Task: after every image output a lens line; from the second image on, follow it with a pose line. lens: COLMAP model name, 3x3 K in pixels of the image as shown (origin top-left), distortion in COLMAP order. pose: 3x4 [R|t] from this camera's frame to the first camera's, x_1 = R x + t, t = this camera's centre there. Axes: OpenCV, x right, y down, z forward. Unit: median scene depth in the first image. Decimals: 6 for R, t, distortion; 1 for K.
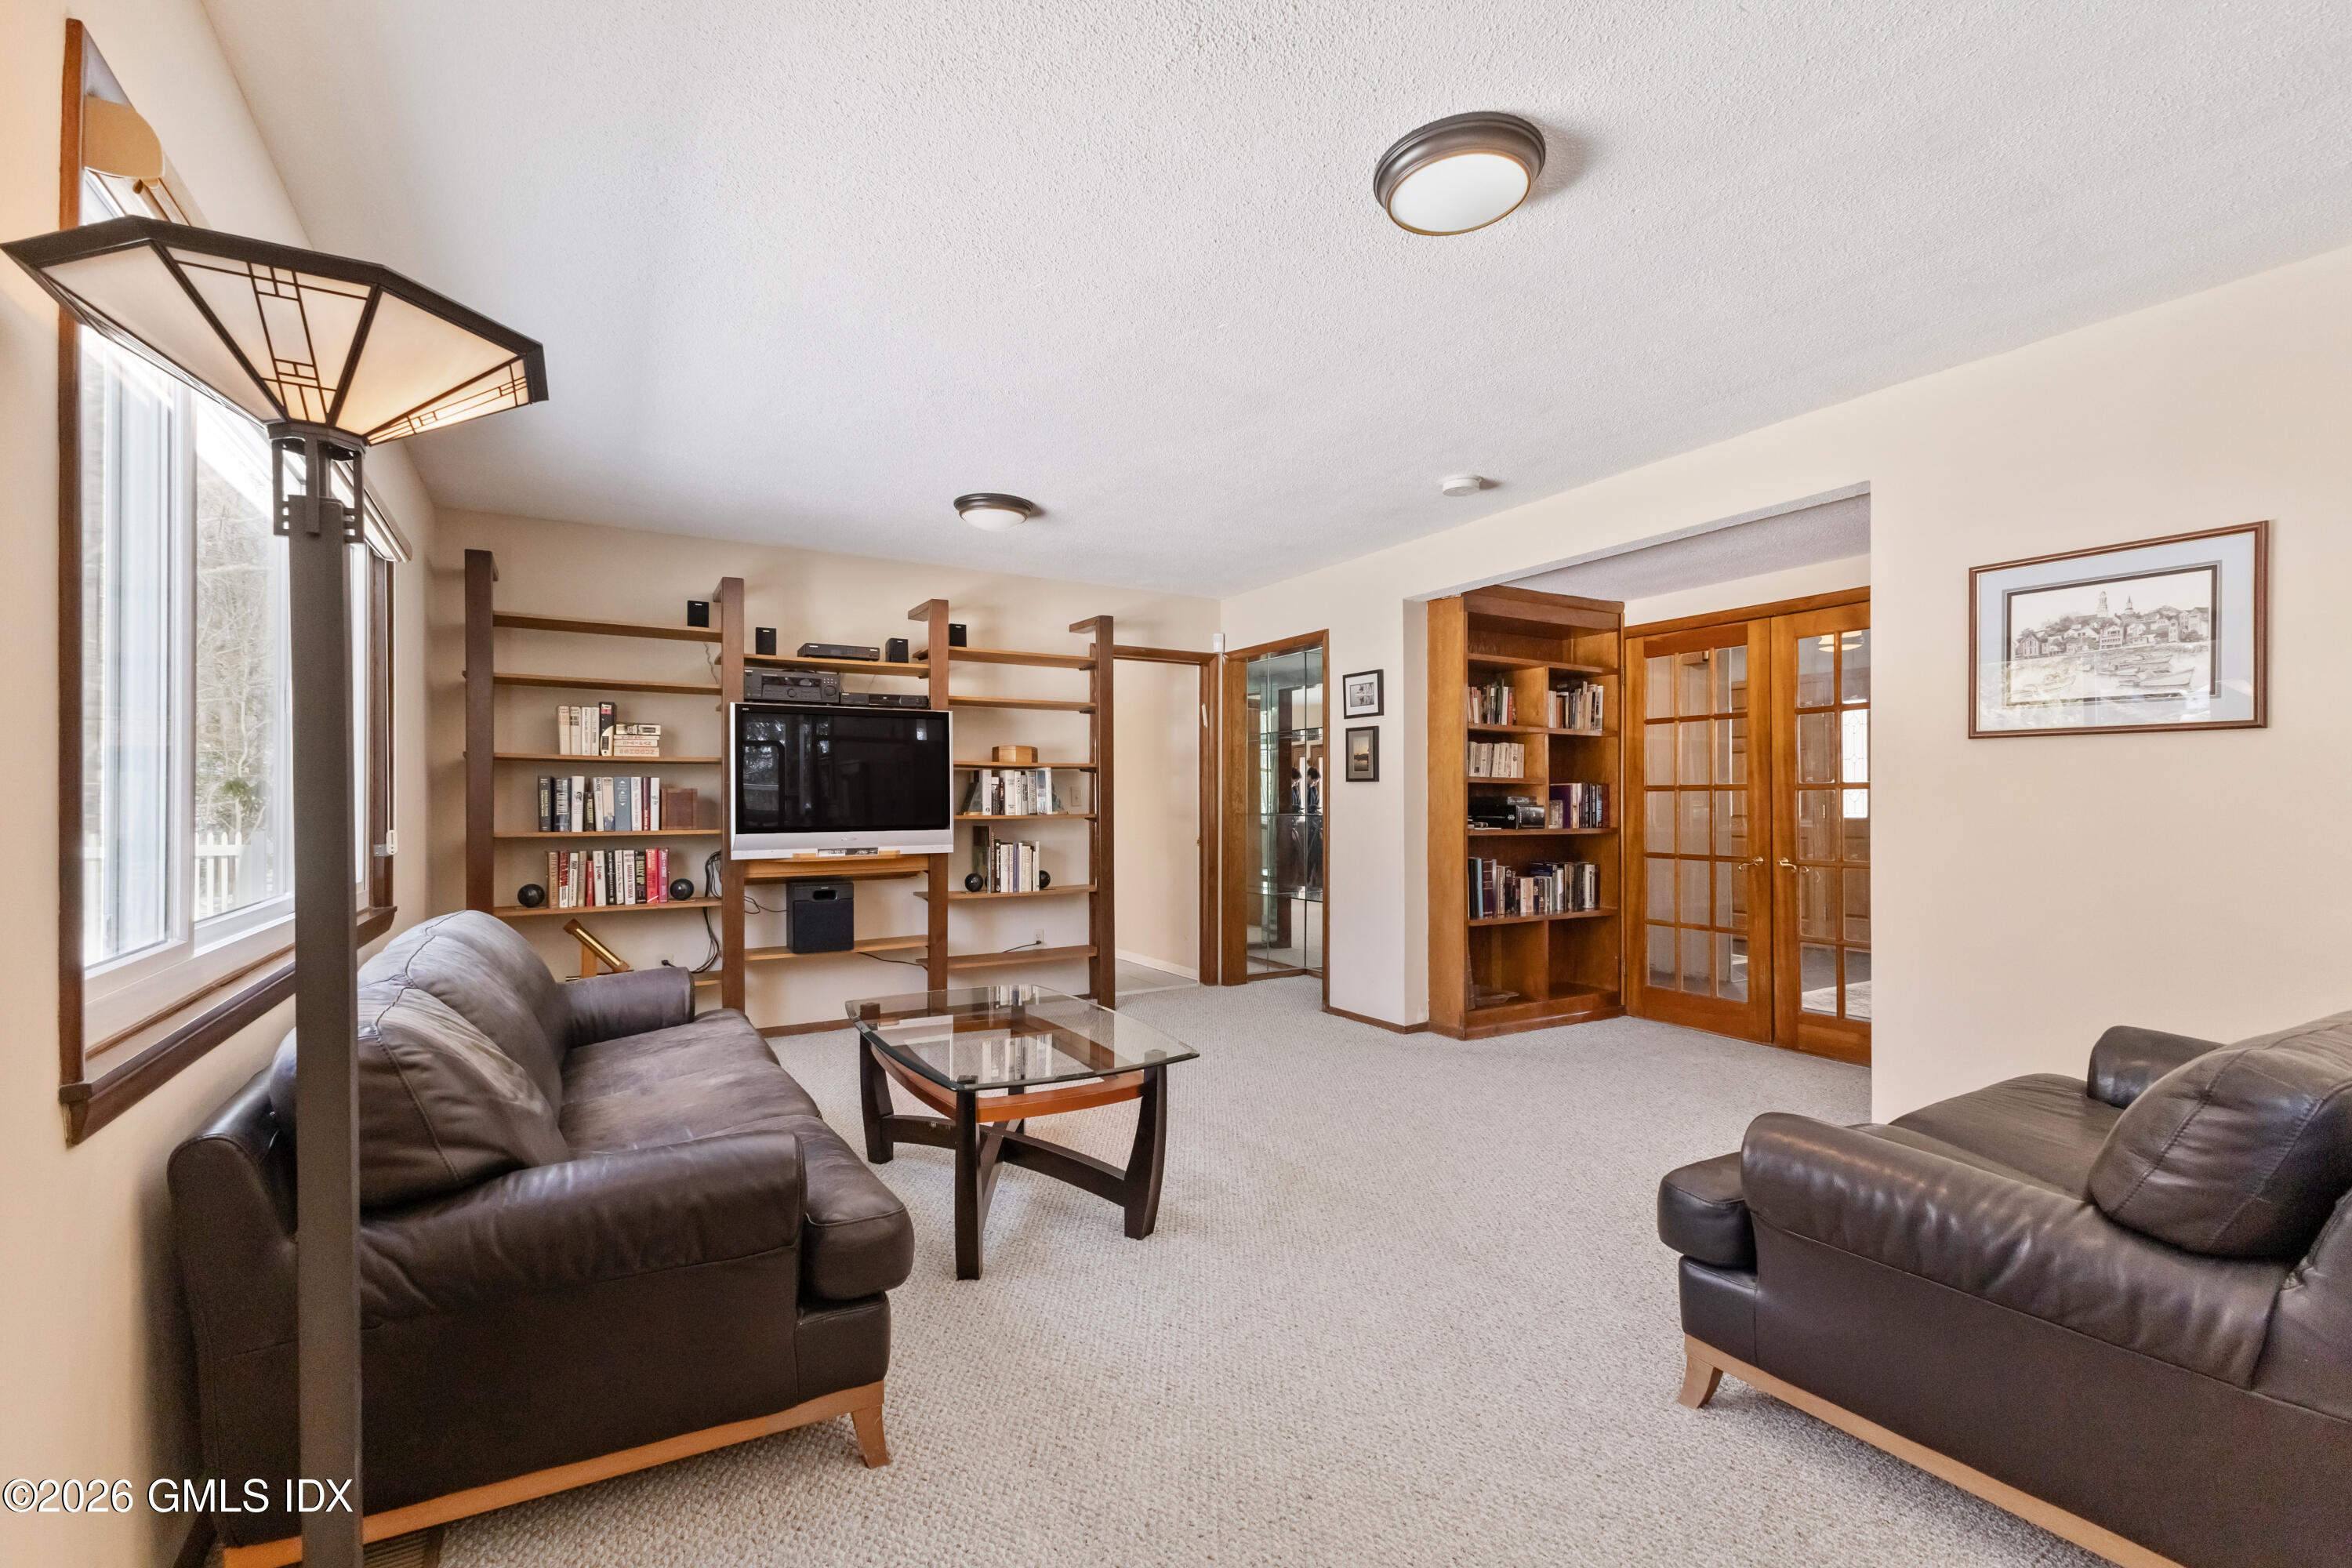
lens RADIAL K [[1022.0, 0, 1171.8], [0, 1022.0, 791.5], [0, 0, 1]] dist [0.011614, -0.002374]
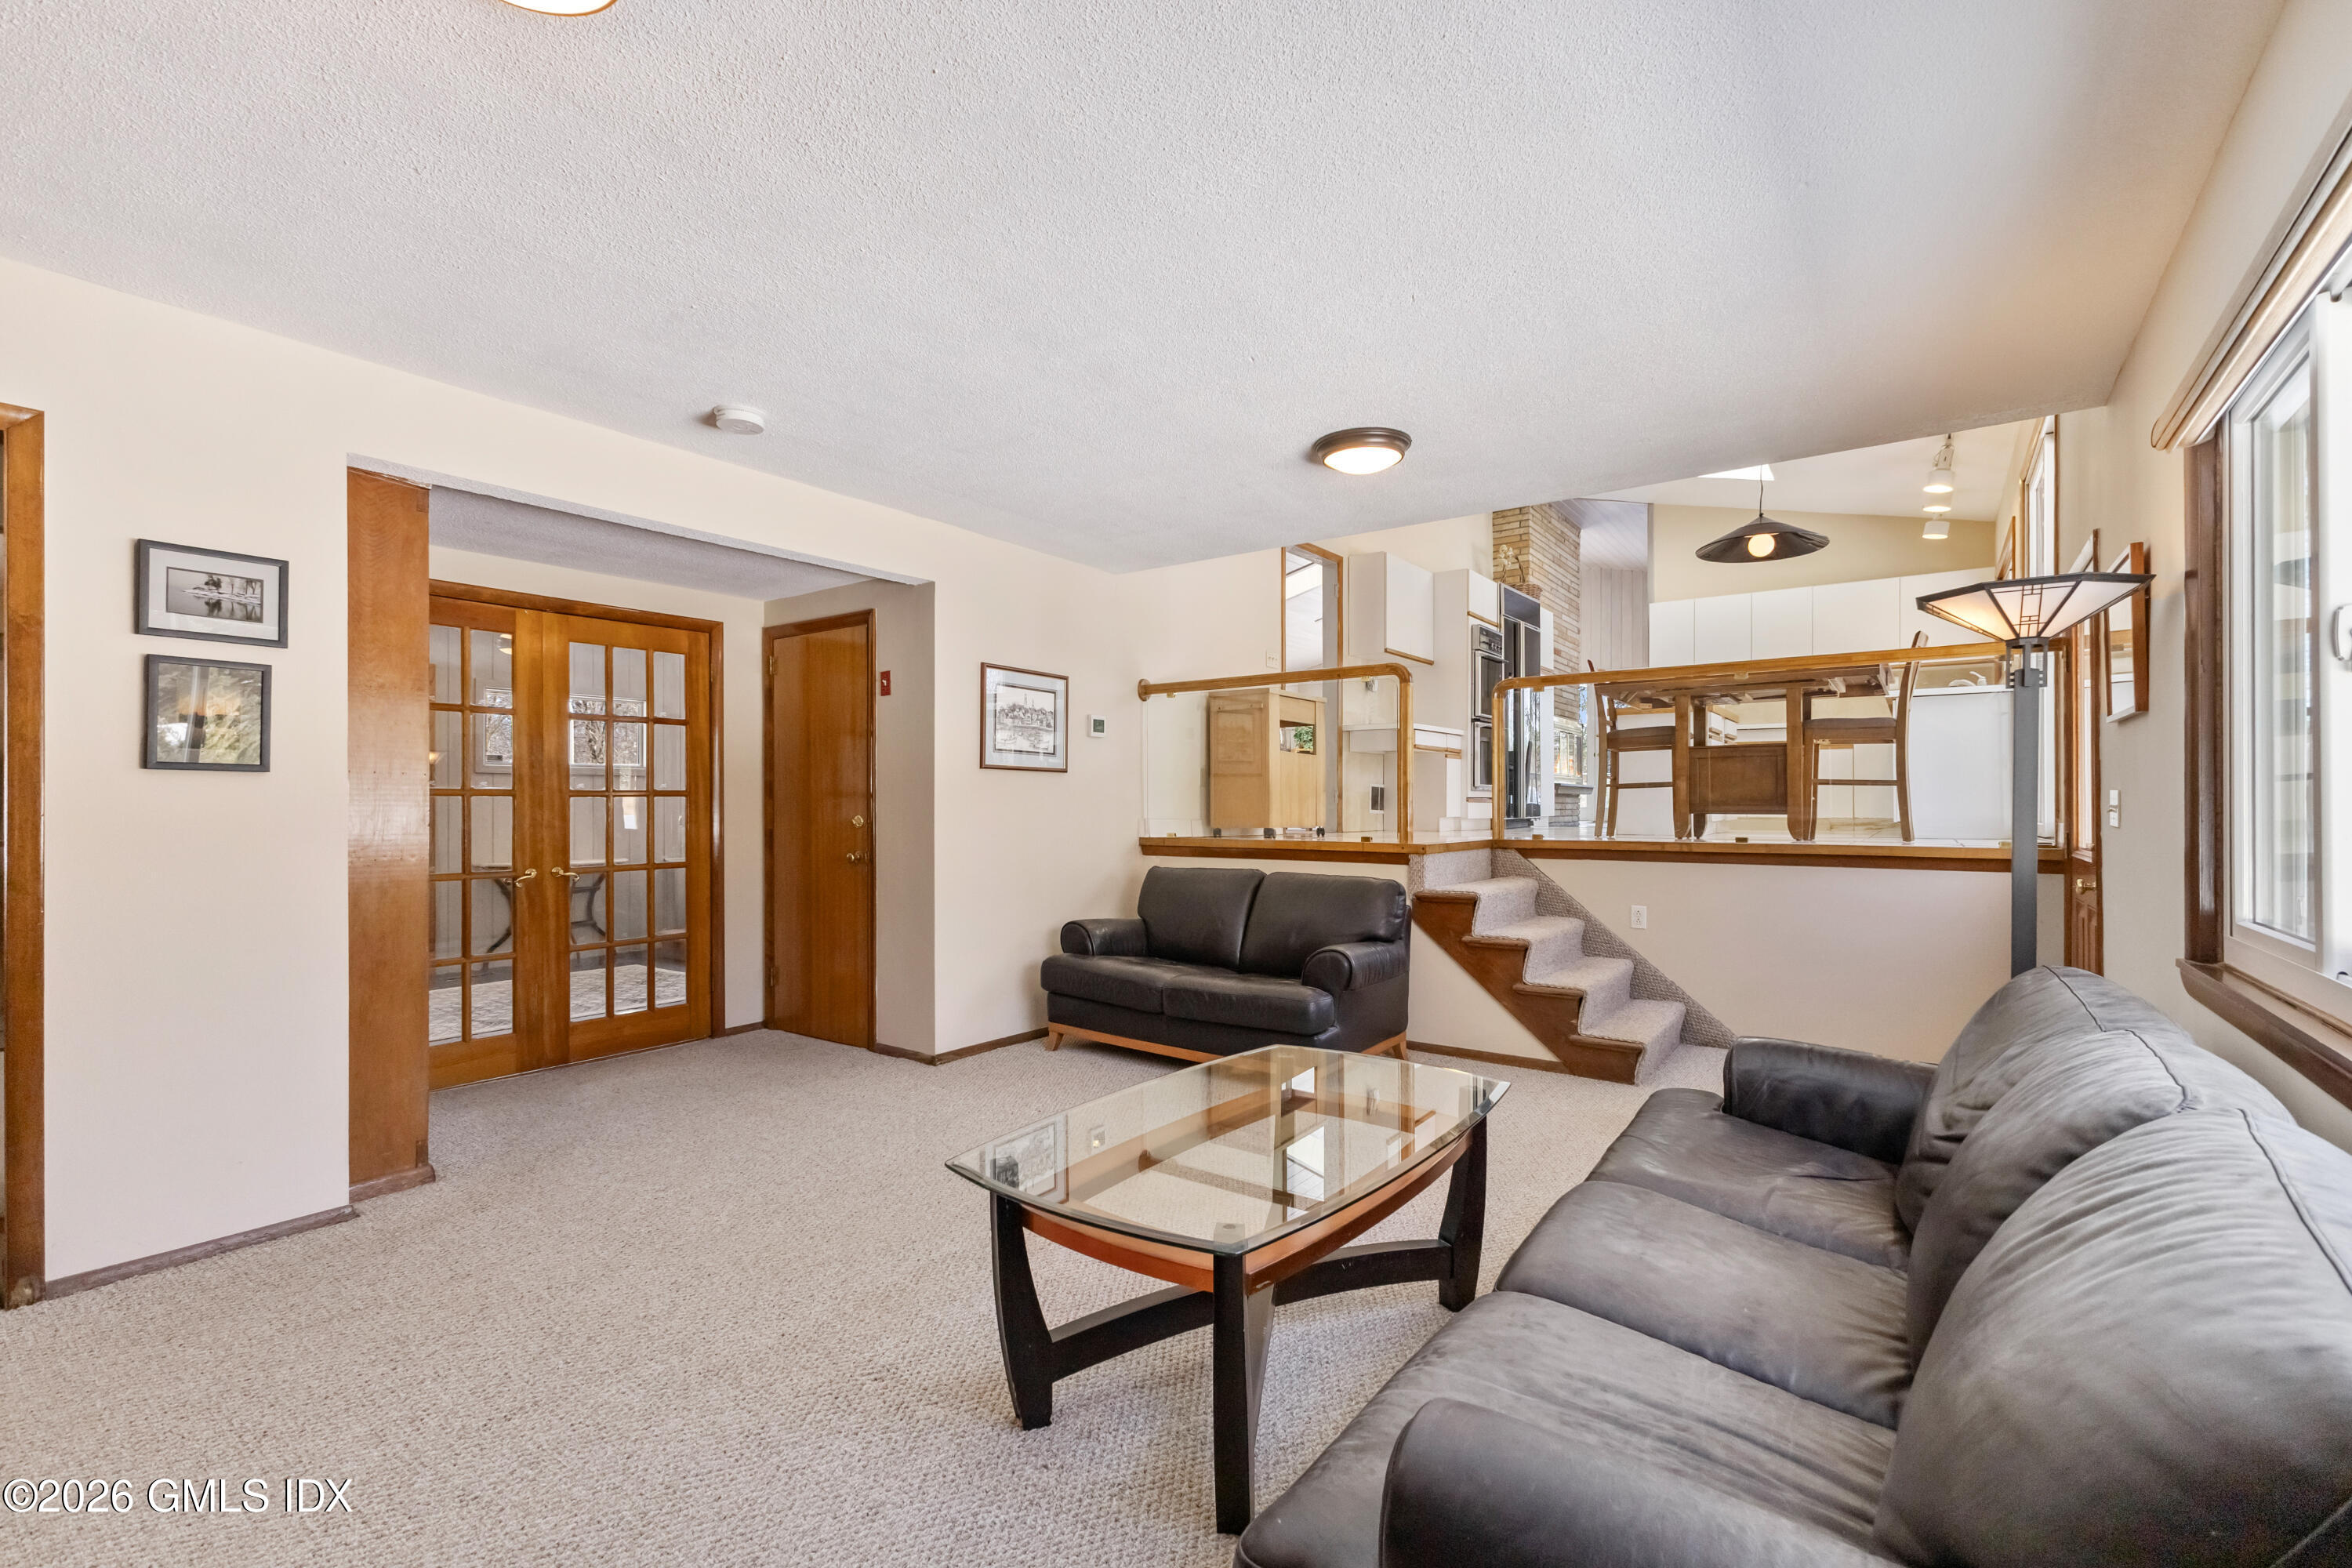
lens RADIAL K [[1022.0, 0, 1172.7], [0, 1022.0, 802.4], [0, 0, 1]] dist [0.011614, -0.002374]
pose [[-0.393770, 0.003398, 0.919203, -0.505051], [-0.007680, 0.999946, -0.006986, 0.006480], [-0.919177, -0.009811, -0.393723, 0.849243]]
